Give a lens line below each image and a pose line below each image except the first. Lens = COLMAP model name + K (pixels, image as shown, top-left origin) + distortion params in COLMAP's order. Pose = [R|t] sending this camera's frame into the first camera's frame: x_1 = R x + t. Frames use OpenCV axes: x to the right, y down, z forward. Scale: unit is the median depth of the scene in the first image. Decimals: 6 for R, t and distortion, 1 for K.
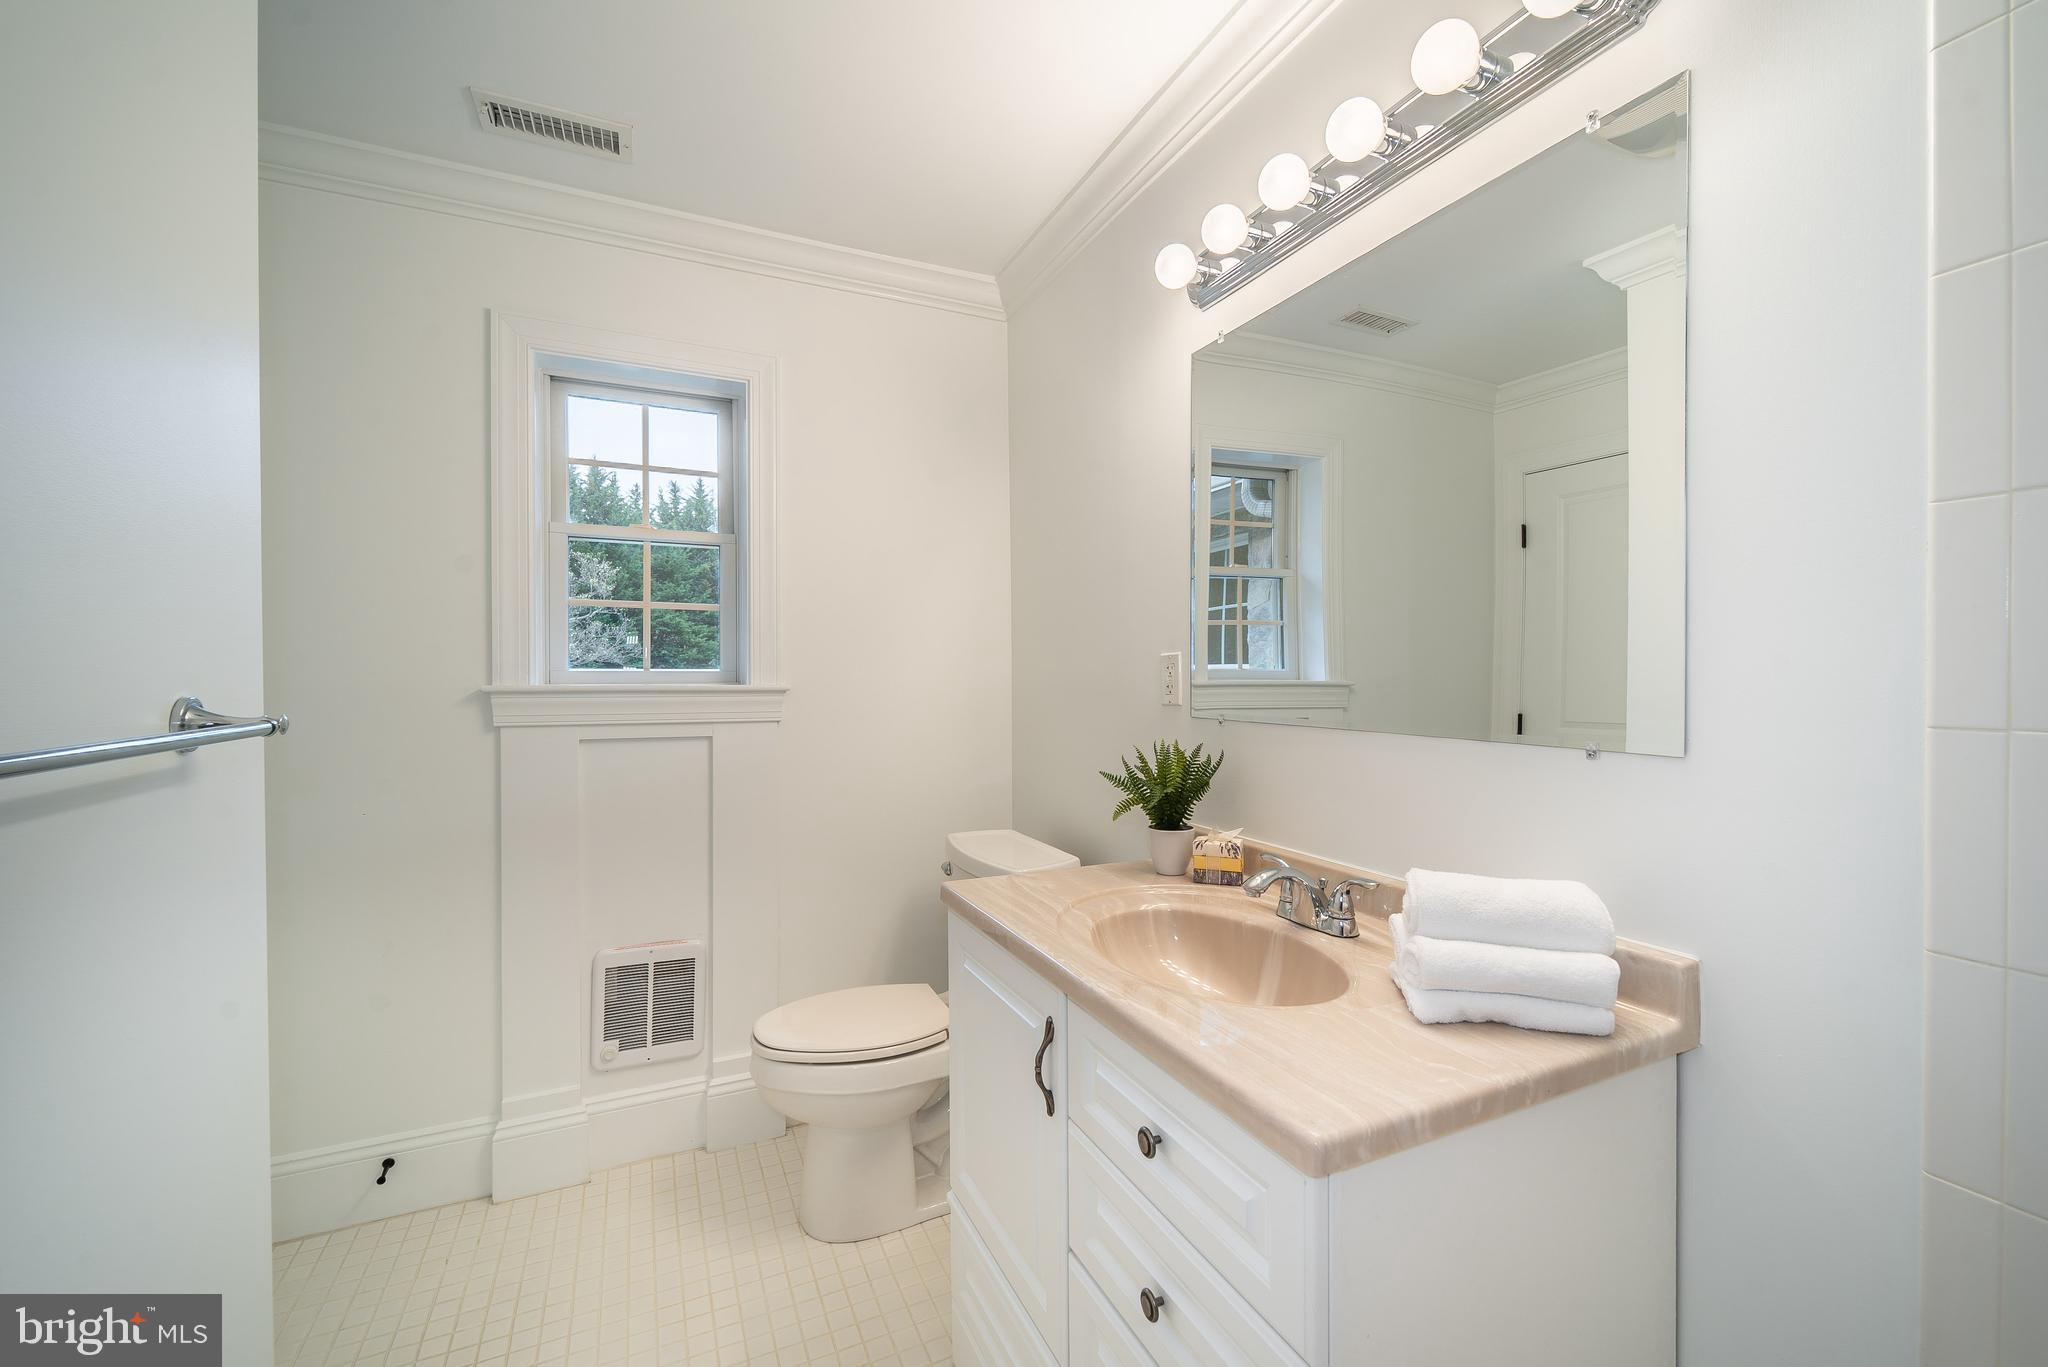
lens RADIAL K [[833.1, 0, 1020.4], [0, 833.1, 683.5], [0, 0, 1]] dist [-0.000137, -0.000013]
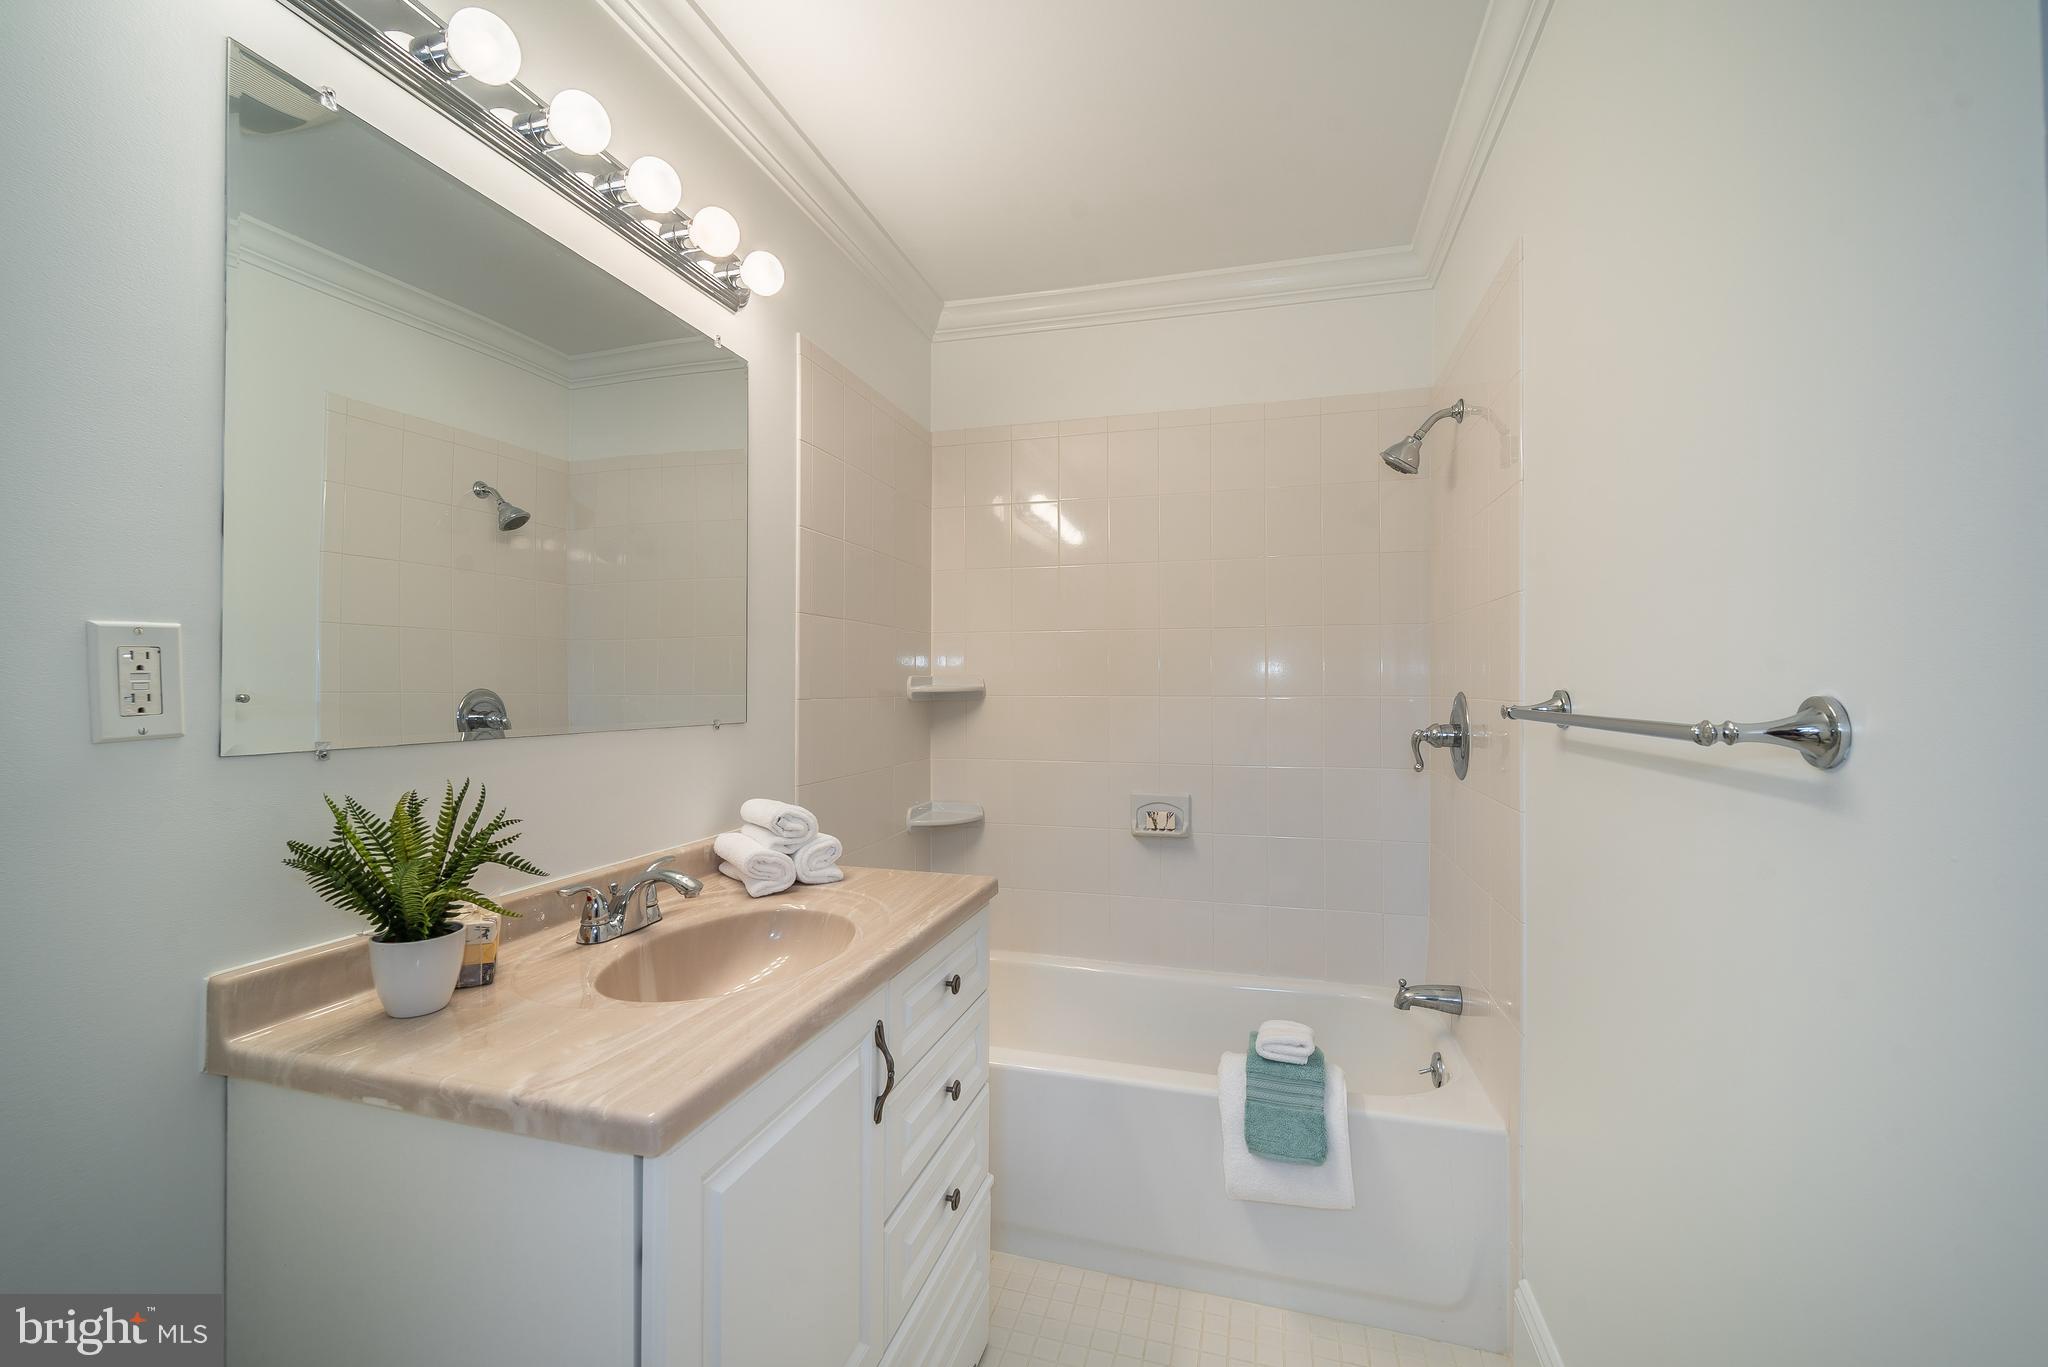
lens RADIAL K [[833.1, 0, 1021.4], [0, 833.1, 679.5], [0, 0, 1]] dist [-0.000137, -0.000013]
pose [[-0.758969, -0.000612, 0.651126, -0.651578], [0.000580, 0.999999, 0.001615, -0.008927], [-0.651126, 0.001604, -0.758968, 1.436051]]
